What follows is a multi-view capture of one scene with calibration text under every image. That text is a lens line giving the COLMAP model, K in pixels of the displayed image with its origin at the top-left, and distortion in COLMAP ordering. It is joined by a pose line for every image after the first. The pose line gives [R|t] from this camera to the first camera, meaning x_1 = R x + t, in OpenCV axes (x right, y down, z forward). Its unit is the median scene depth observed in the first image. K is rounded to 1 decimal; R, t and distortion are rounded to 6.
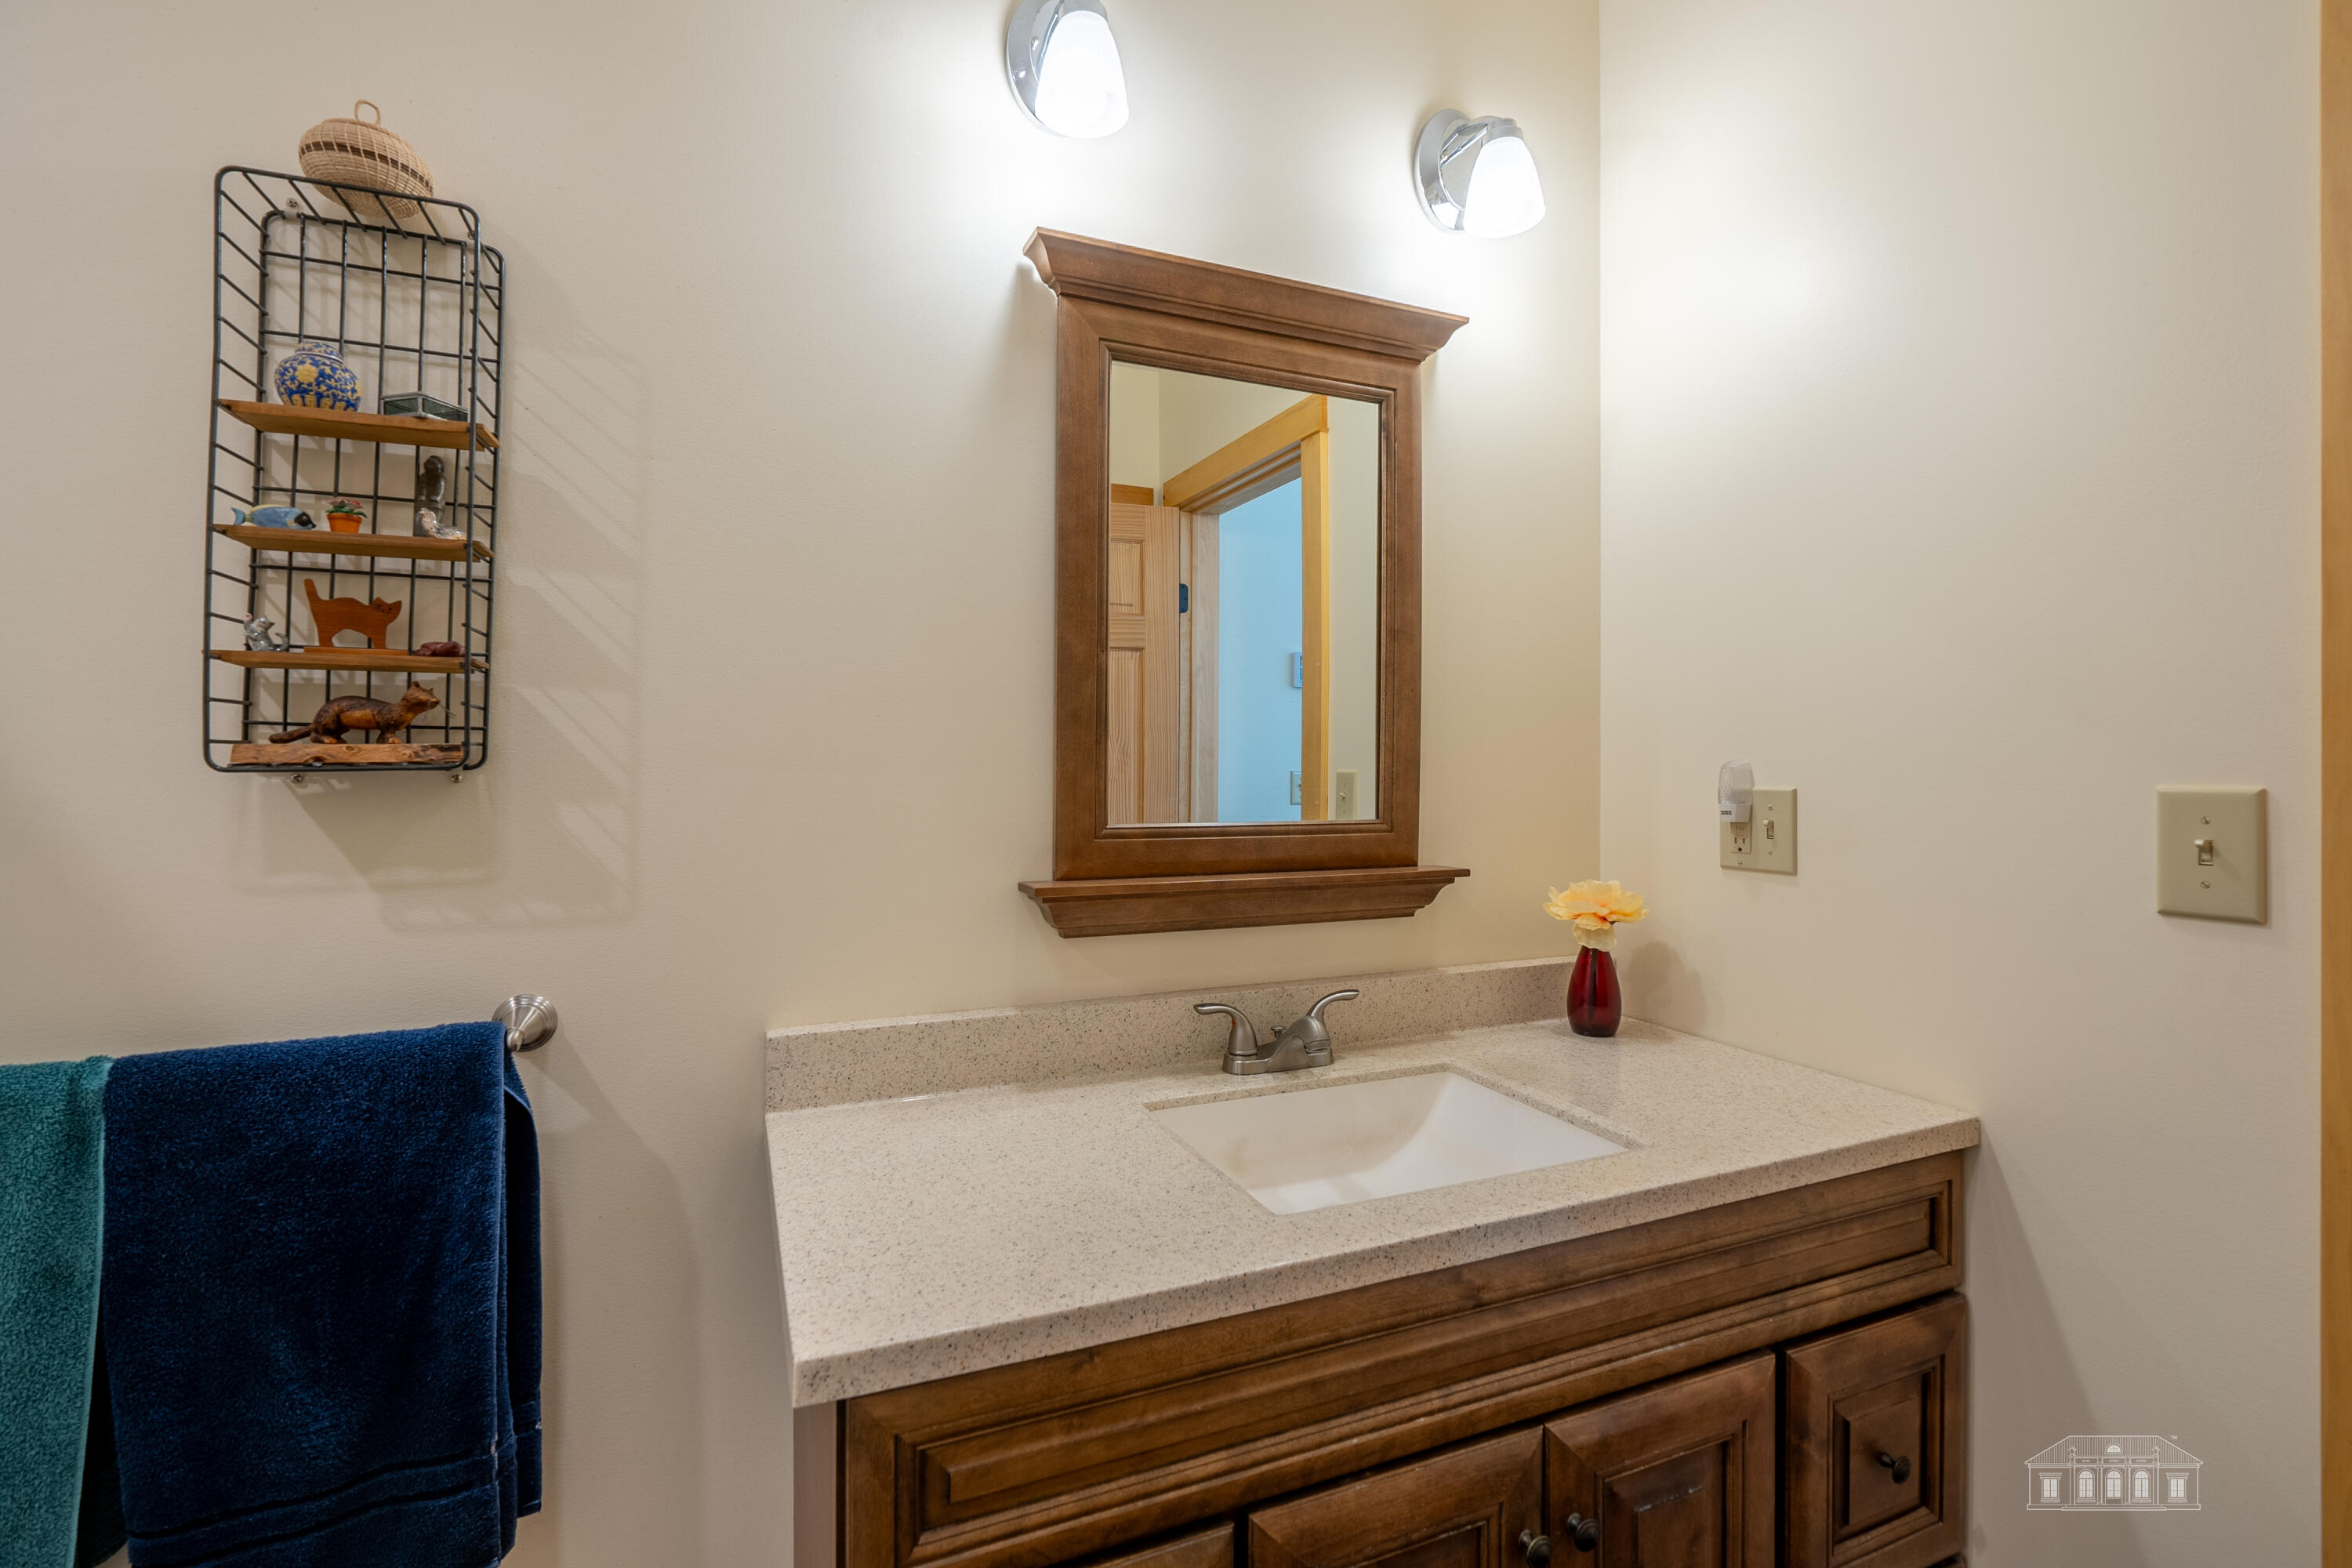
lens RADIAL K [[1070.5, 0, 1180.5], [0, 1070.5, 761.8], [0, 0, 1]] dist [-0.010062, 0.004377]
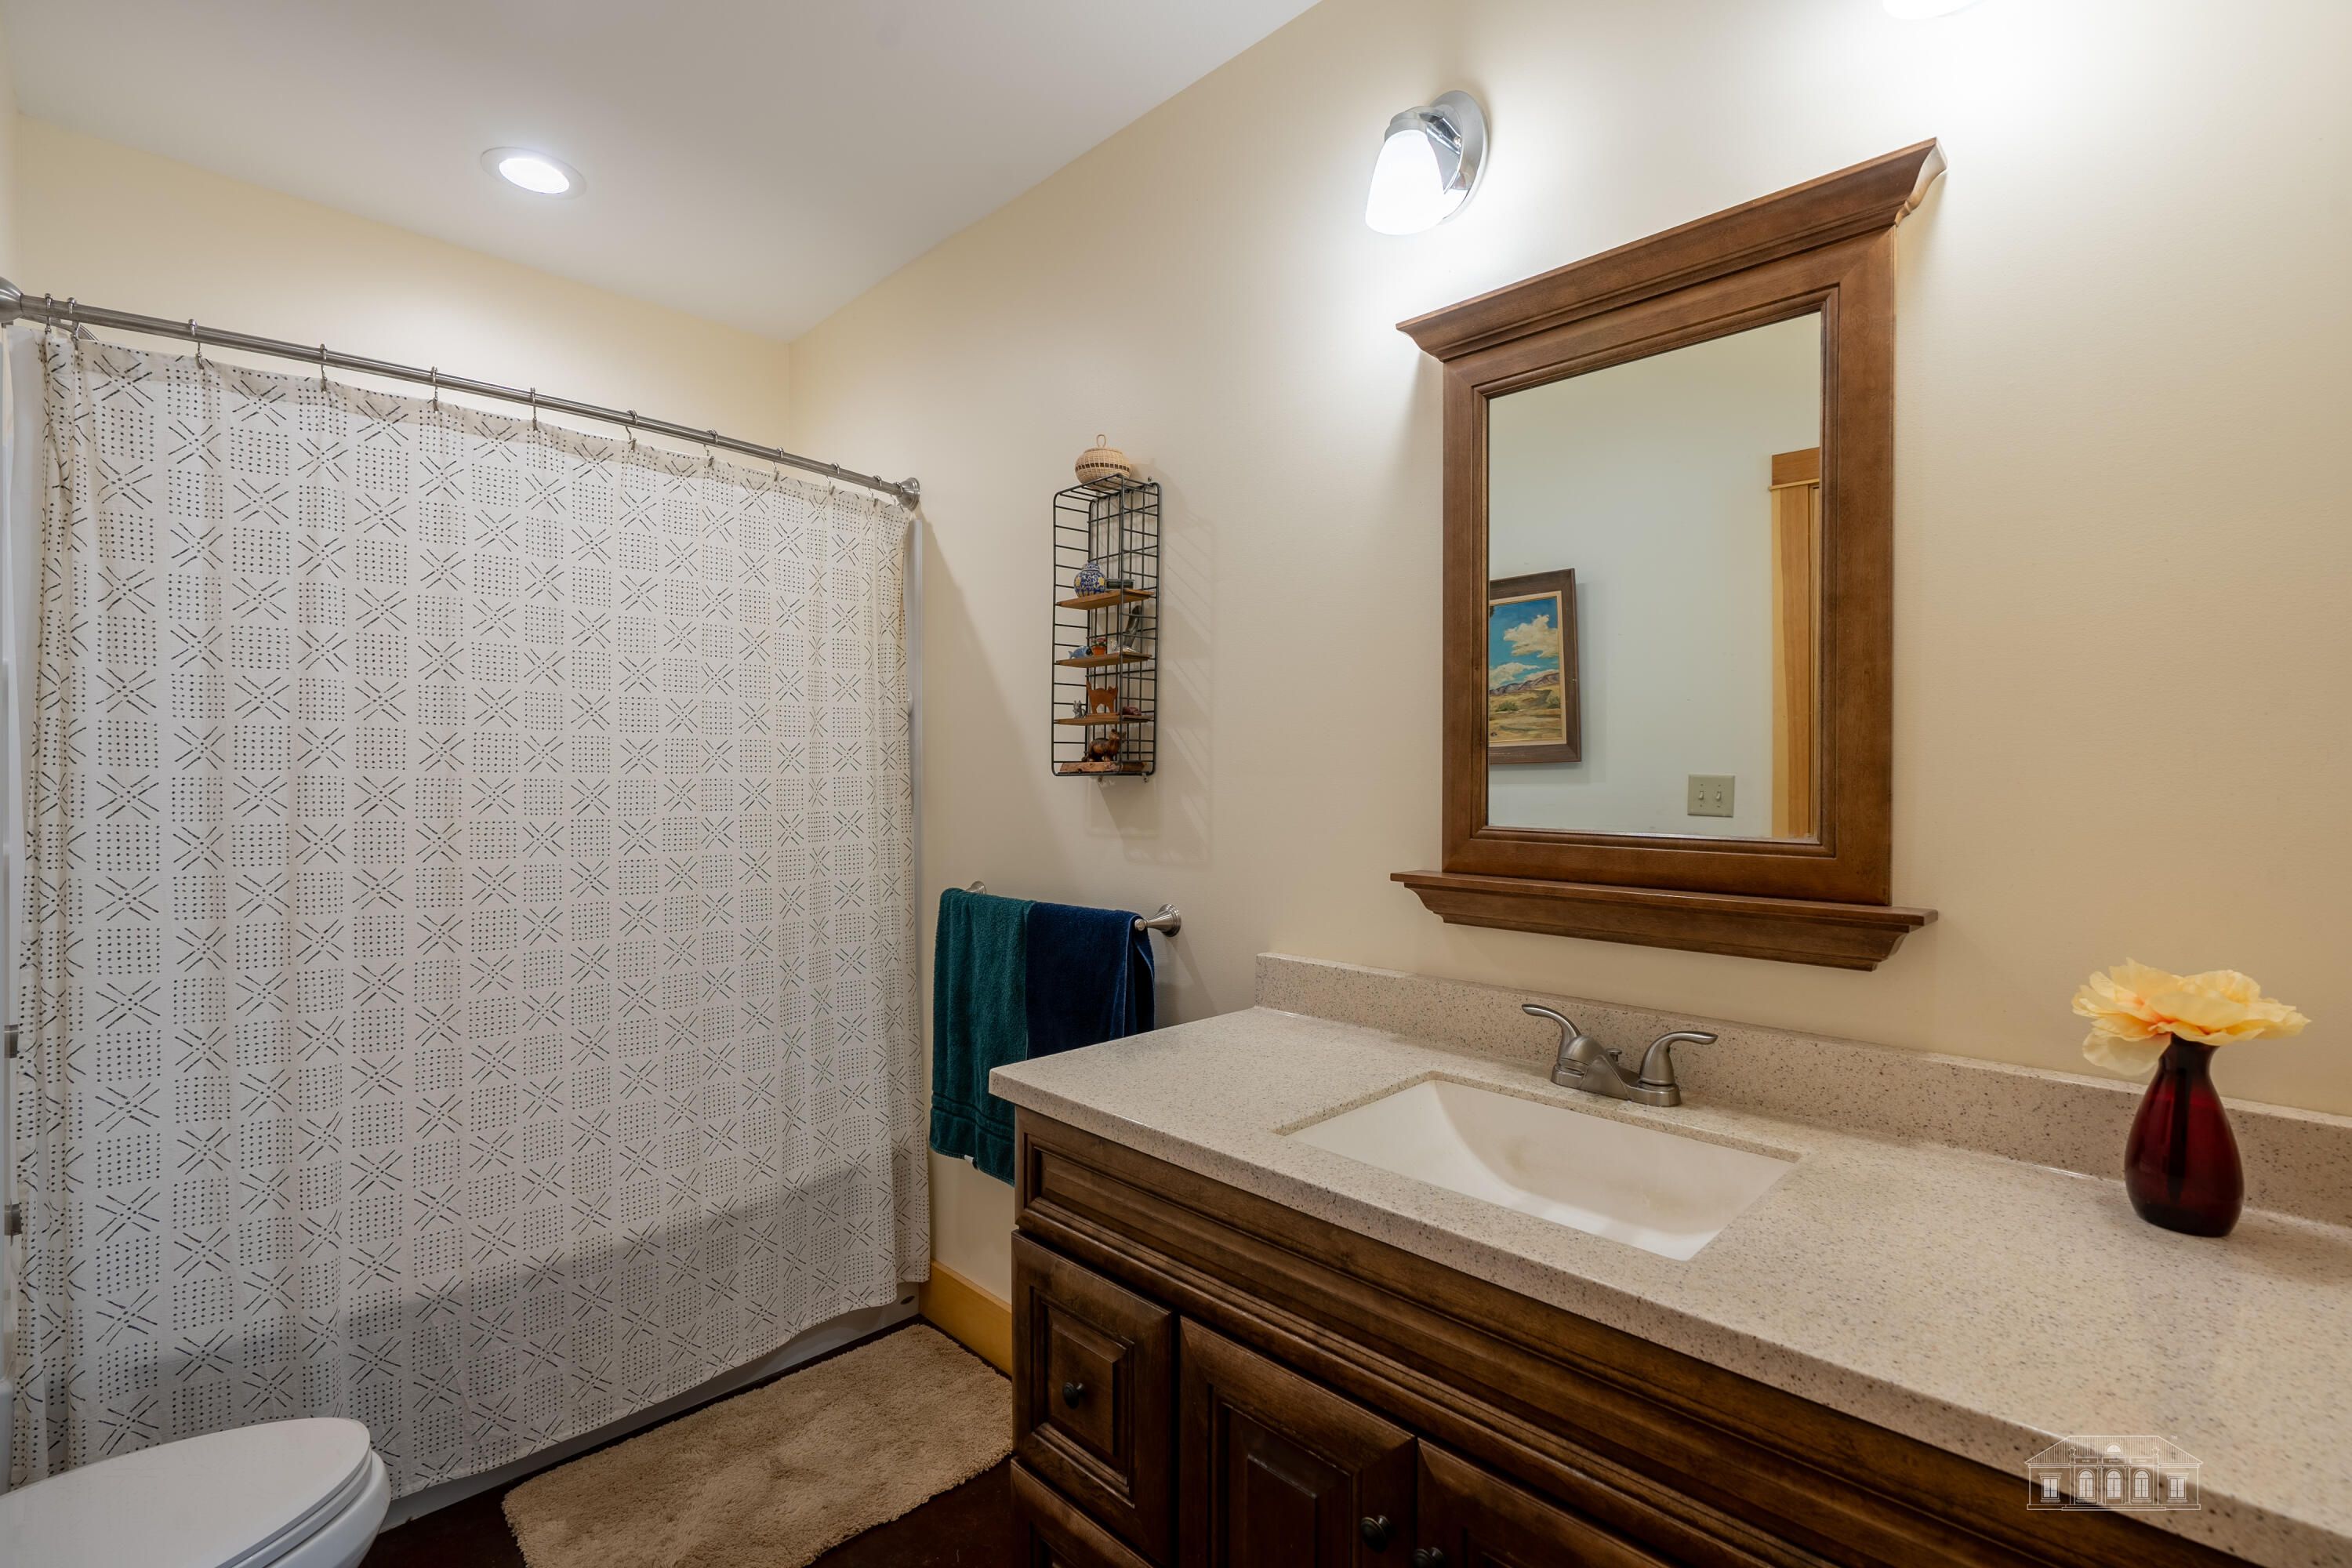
lens RADIAL K [[1070.5, 0, 1183.0], [0, 1070.5, 781.5], [0, 0, 1]] dist [-0.010062, 0.004377]
pose [[0.363864, 0.005164, -0.931438, 1.033823], [0.003141, 0.999972, 0.006771, 0.005431], [0.931447, -0.005390, 0.363838, 0.385299]]
